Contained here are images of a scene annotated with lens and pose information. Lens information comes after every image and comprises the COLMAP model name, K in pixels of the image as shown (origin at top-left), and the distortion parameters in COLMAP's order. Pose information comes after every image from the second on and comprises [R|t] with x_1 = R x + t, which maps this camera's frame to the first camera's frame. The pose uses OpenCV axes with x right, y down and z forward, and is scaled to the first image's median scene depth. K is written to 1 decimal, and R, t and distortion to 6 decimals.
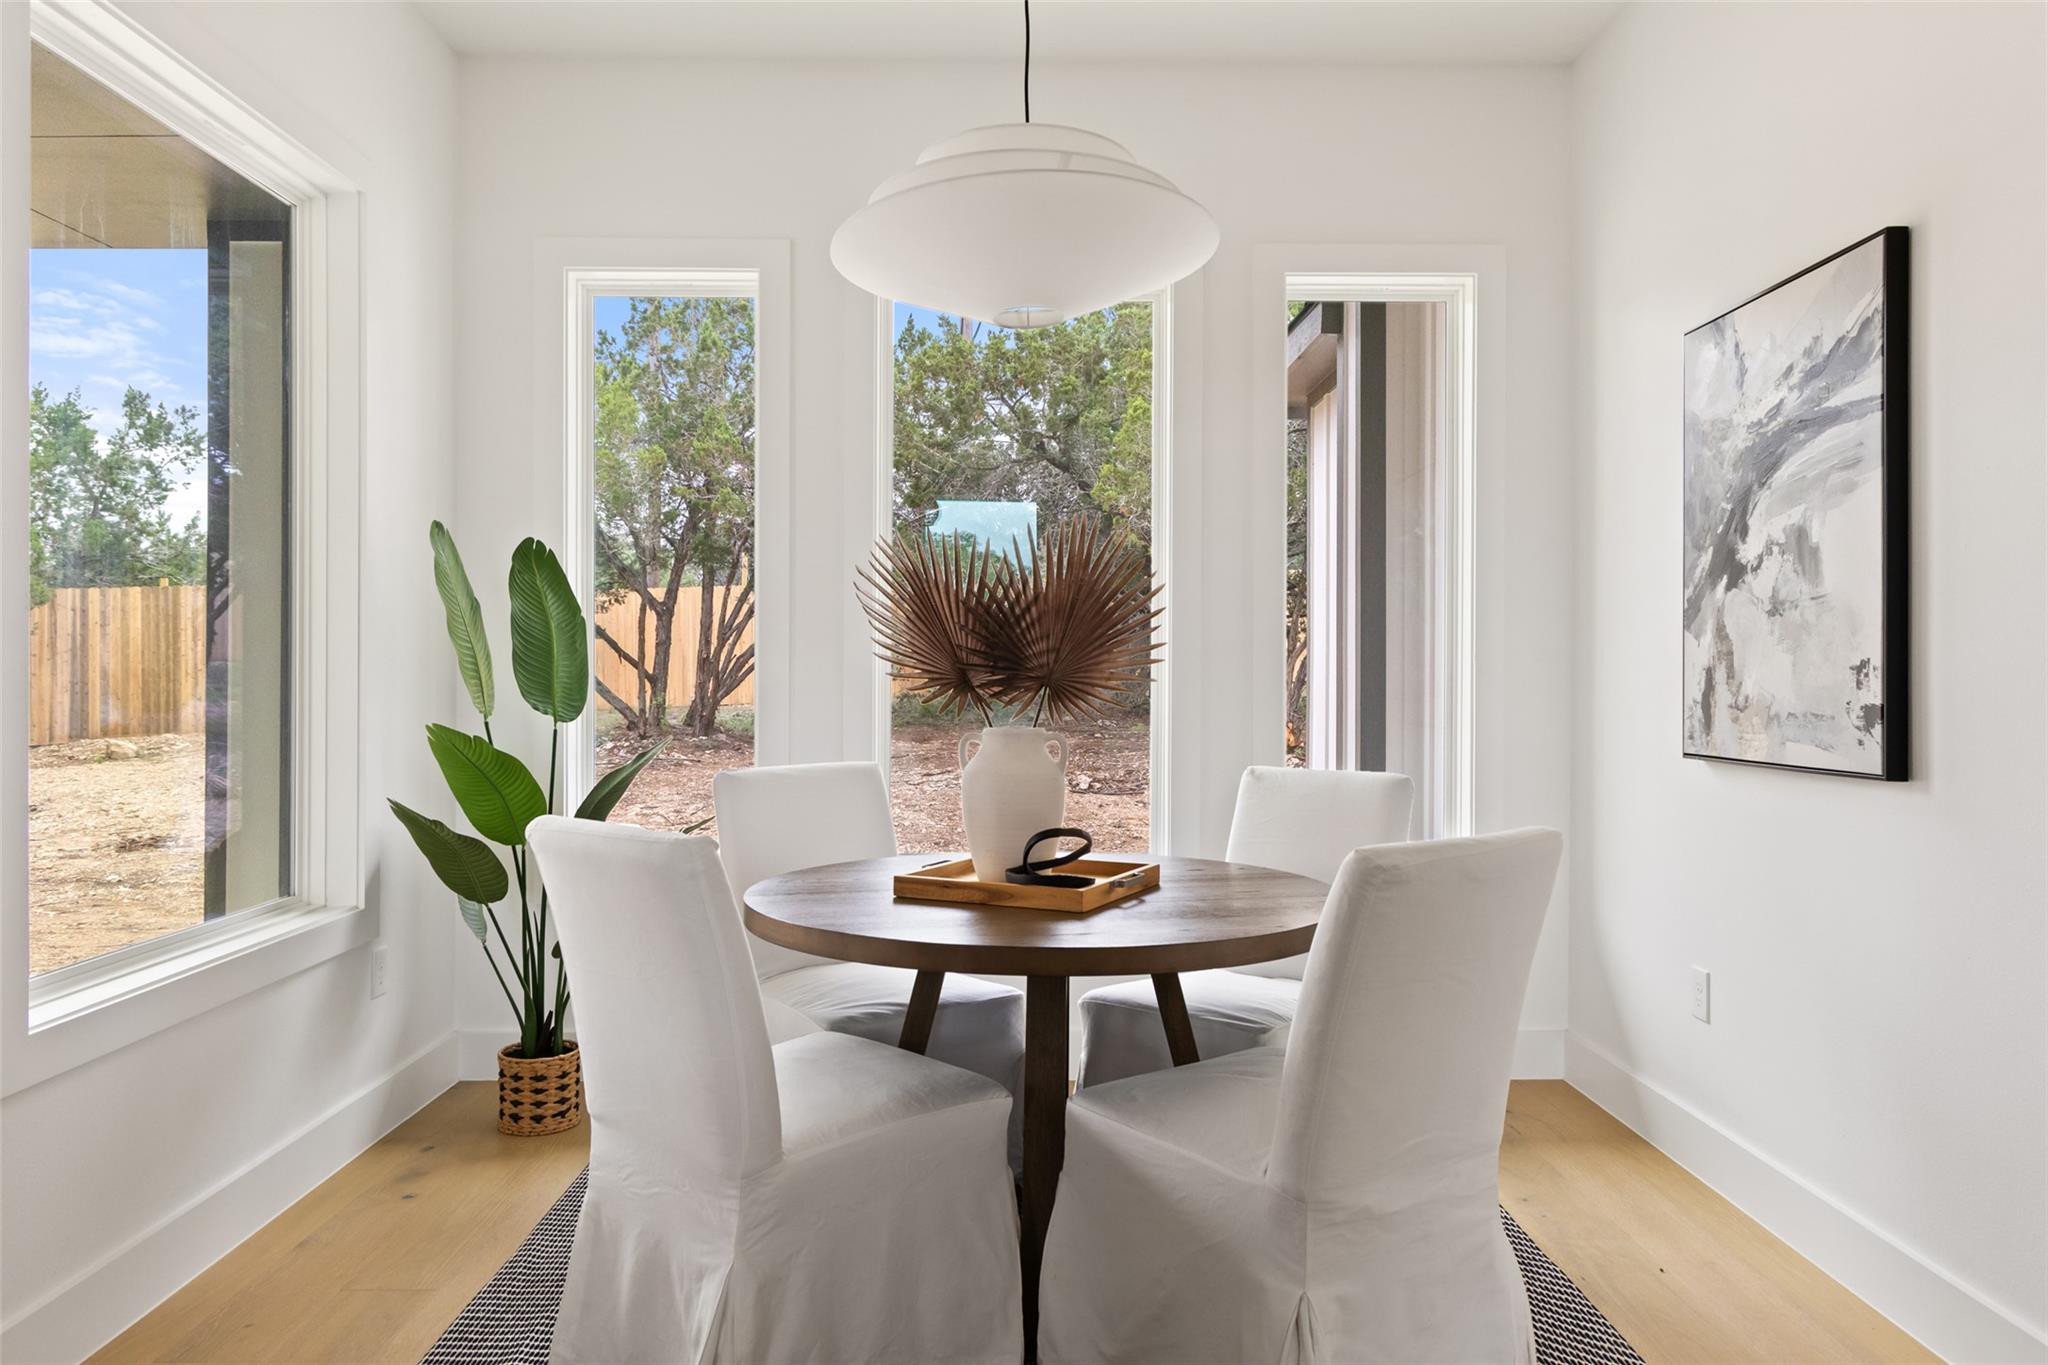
lens RADIAL K [[1381.0, 0, 1019.0], [0, 1381.0, 672.7], [0, 0, 1]] dist [0.010028, -0.010440]
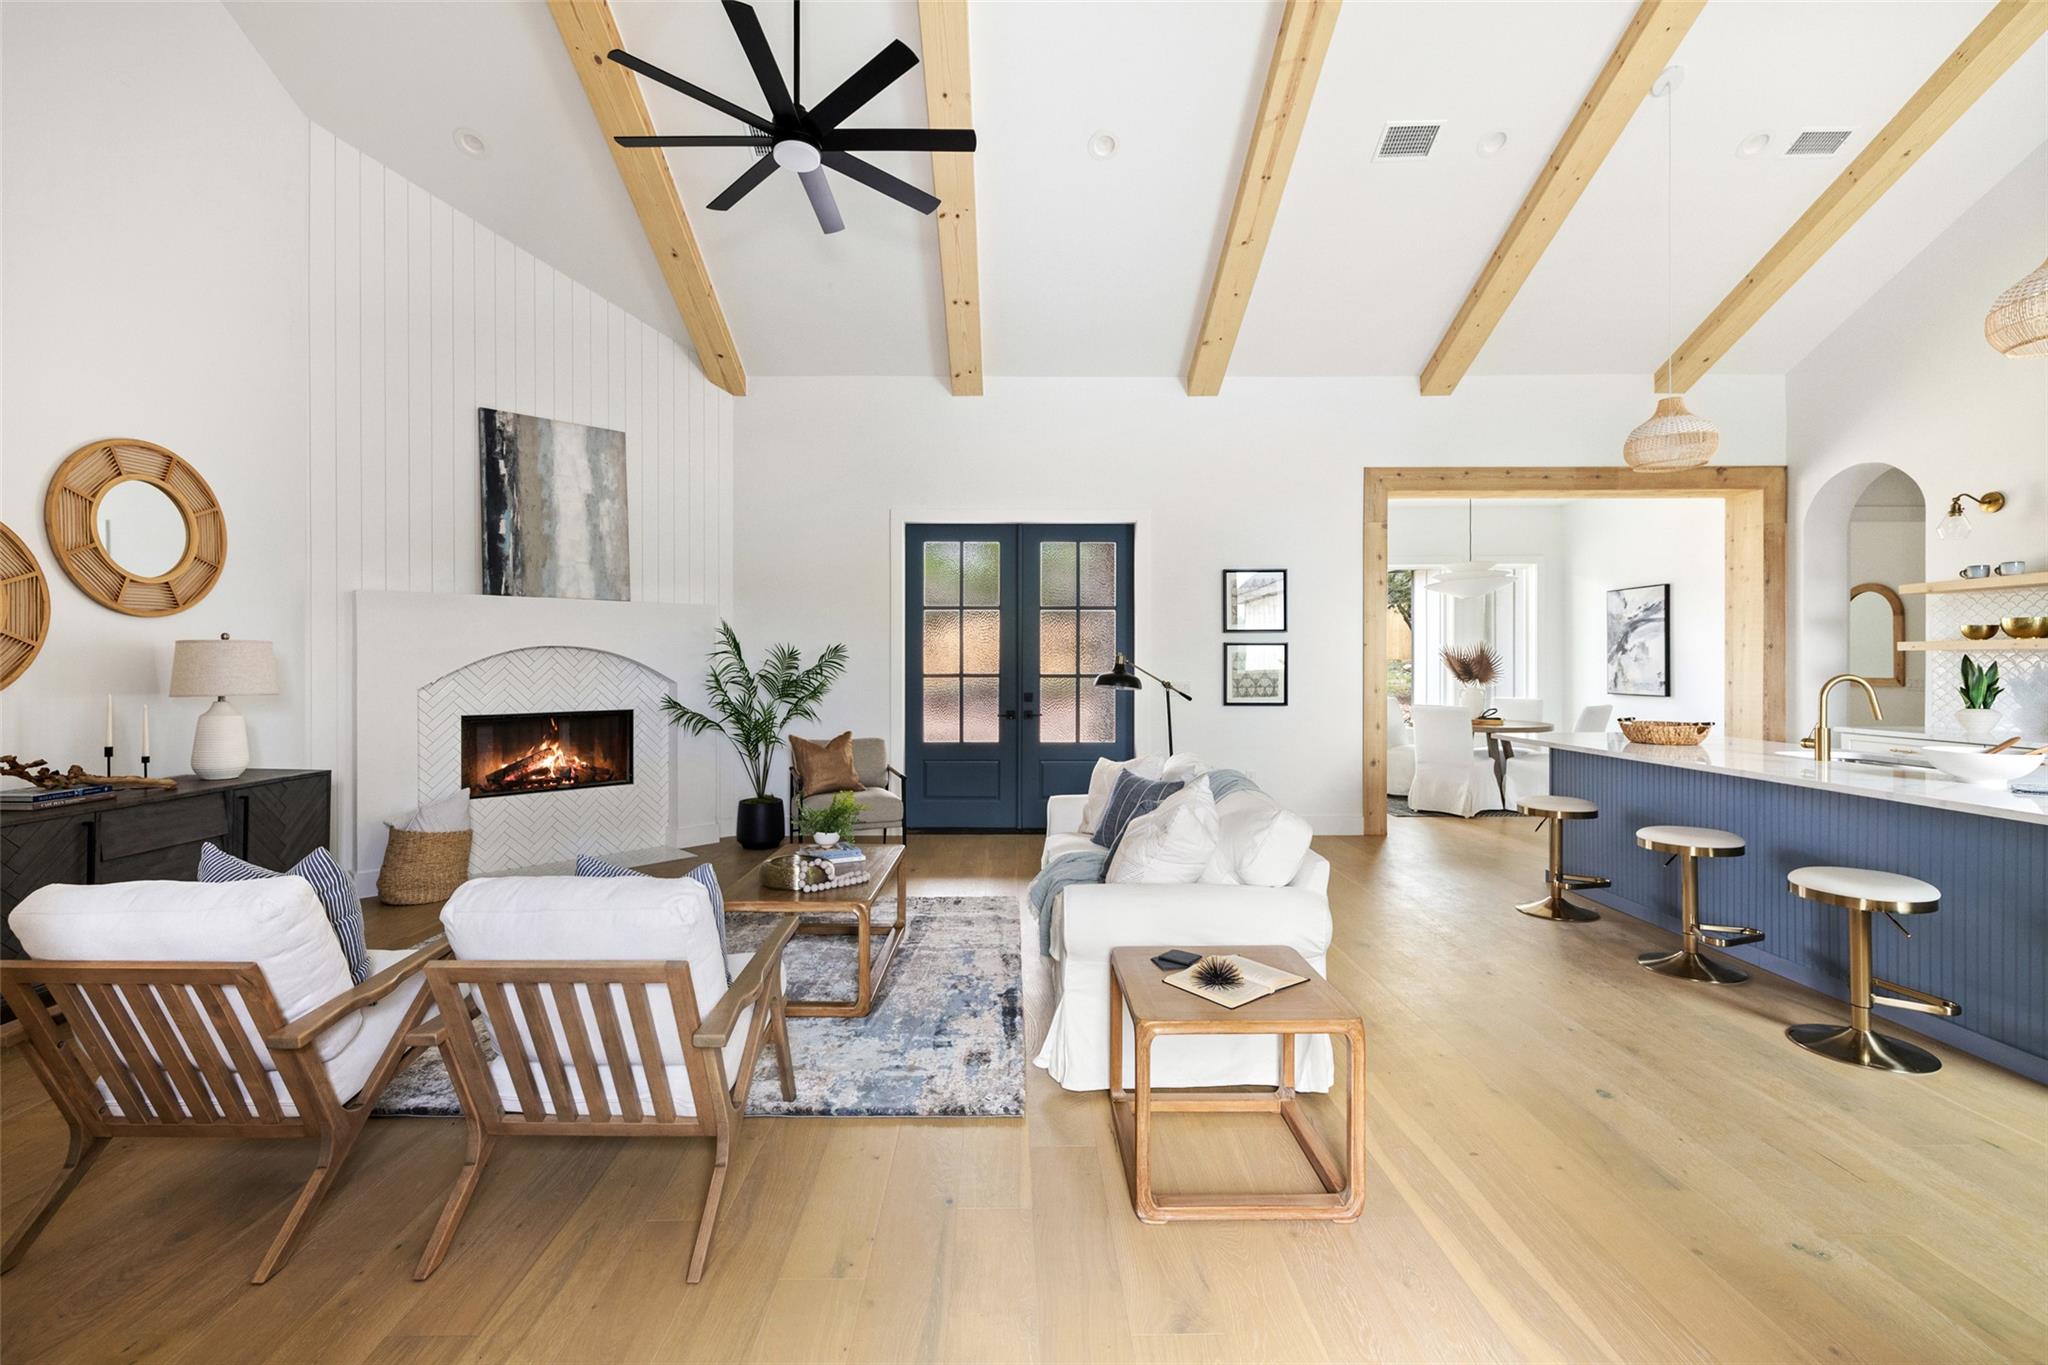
lens RADIAL K [[870.0, 0, 1008.7], [0, 870.0, 662.7], [0, 0, 1]] dist [-0.000393, -0.000747]
pose [[0.999979, -0.005851, -0.002880, -1.463231], [0.005867, 0.999967, 0.005703, -0.064253], [0.002847, -0.005720, 0.999980, -1.806139]]
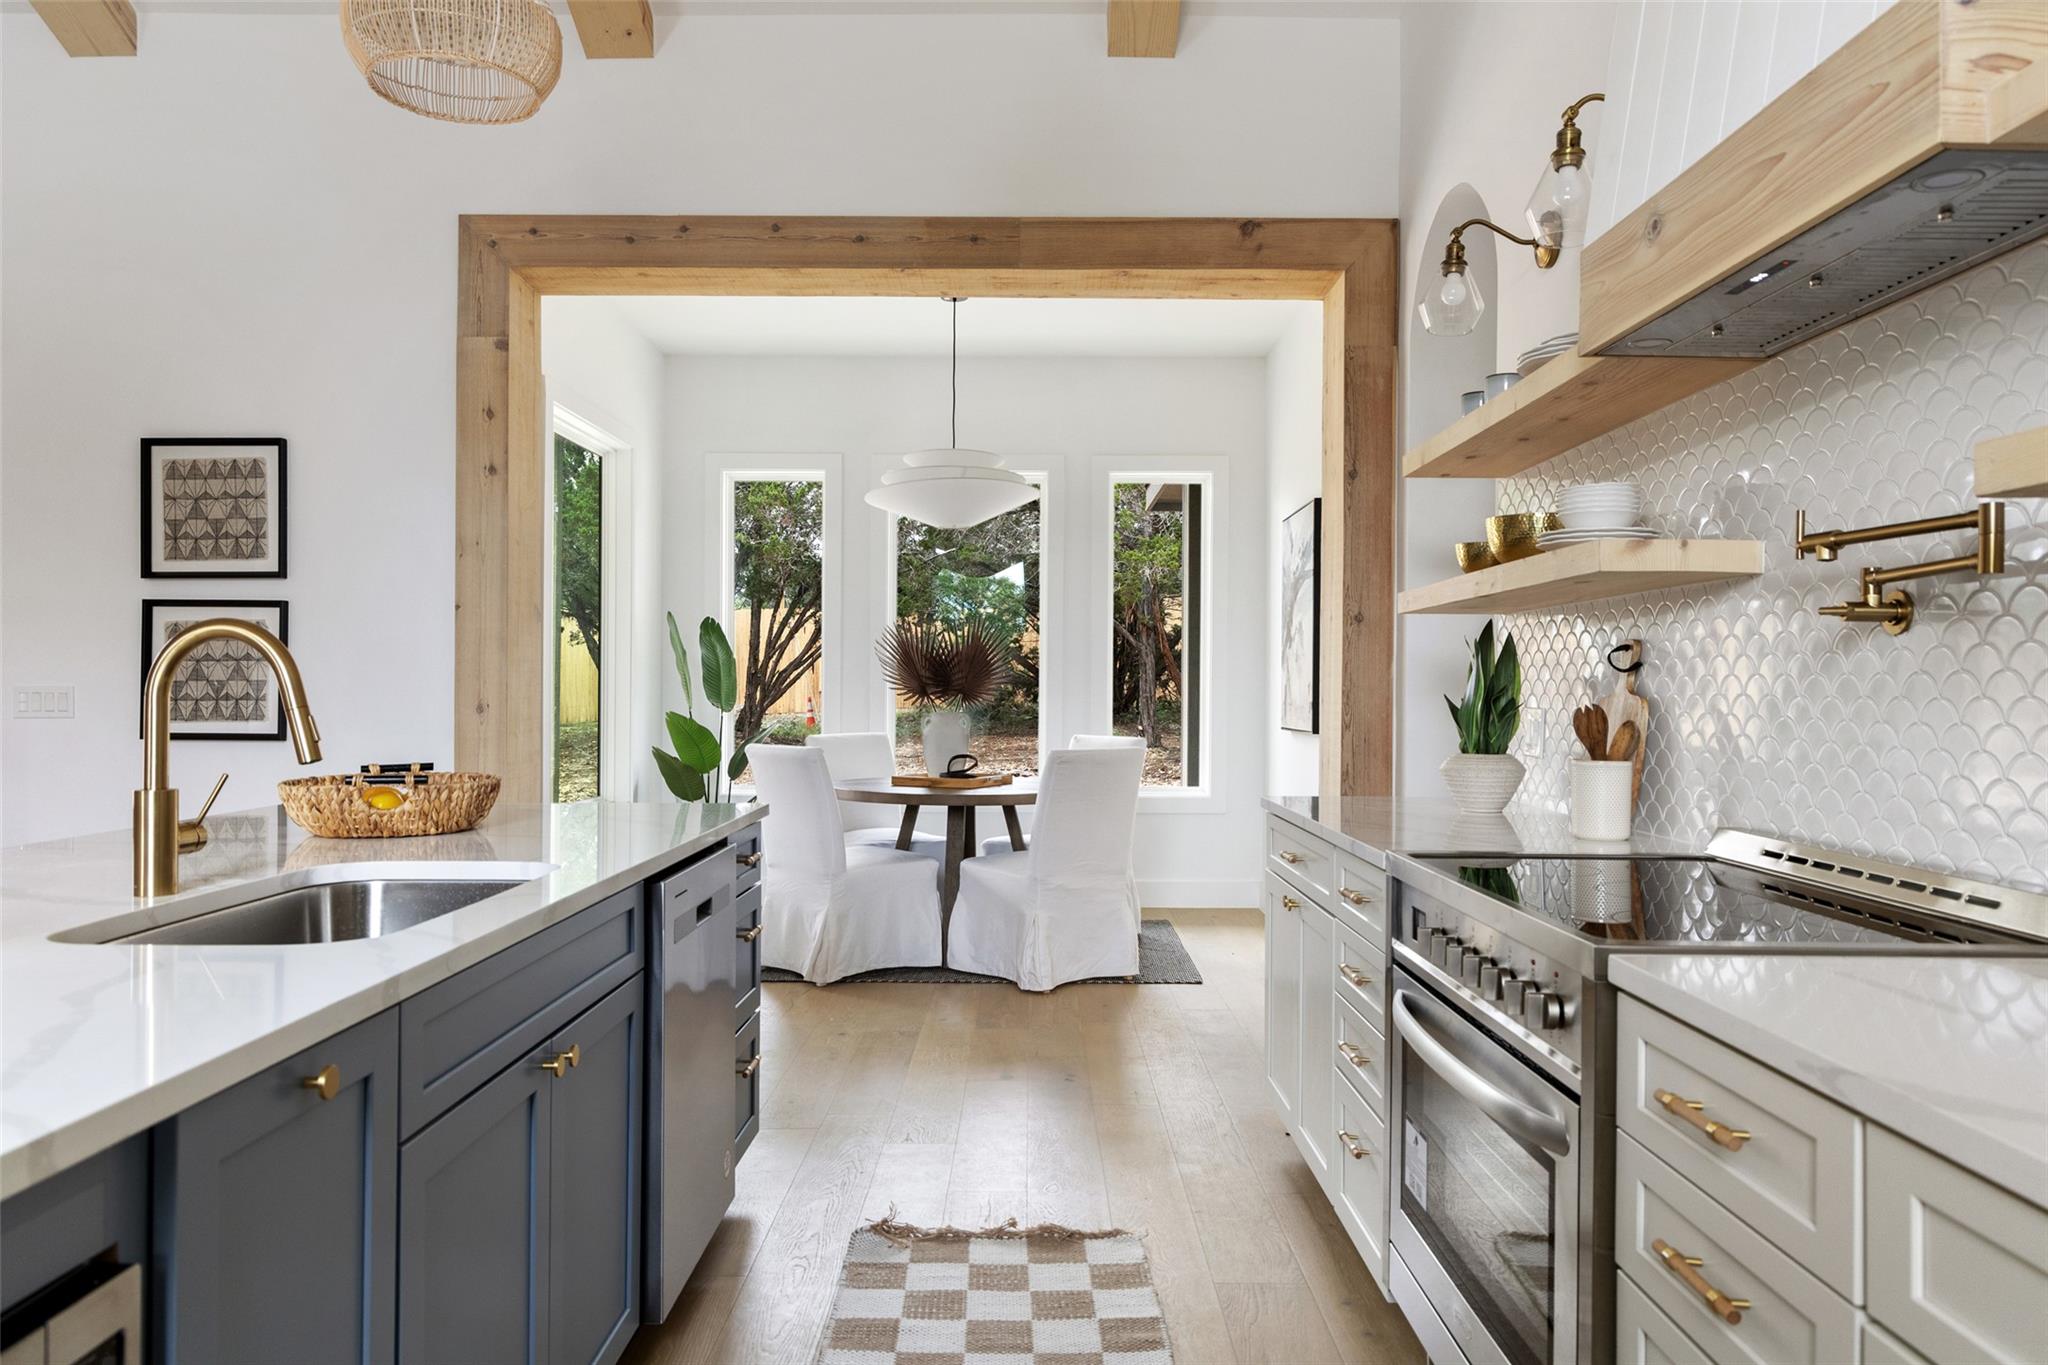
lens RADIAL K [[1381.0, 0, 1035.6], [0, 1381.0, 692.4], [0, 0, 1]] dist [0.010028, -0.010440]
pose [[0.999965, 0.002568, -0.007968, 0.149139], [-0.002527, 0.999983, 0.005174, -0.003292], [0.007982, -0.005154, 0.999955, -1.162403]]
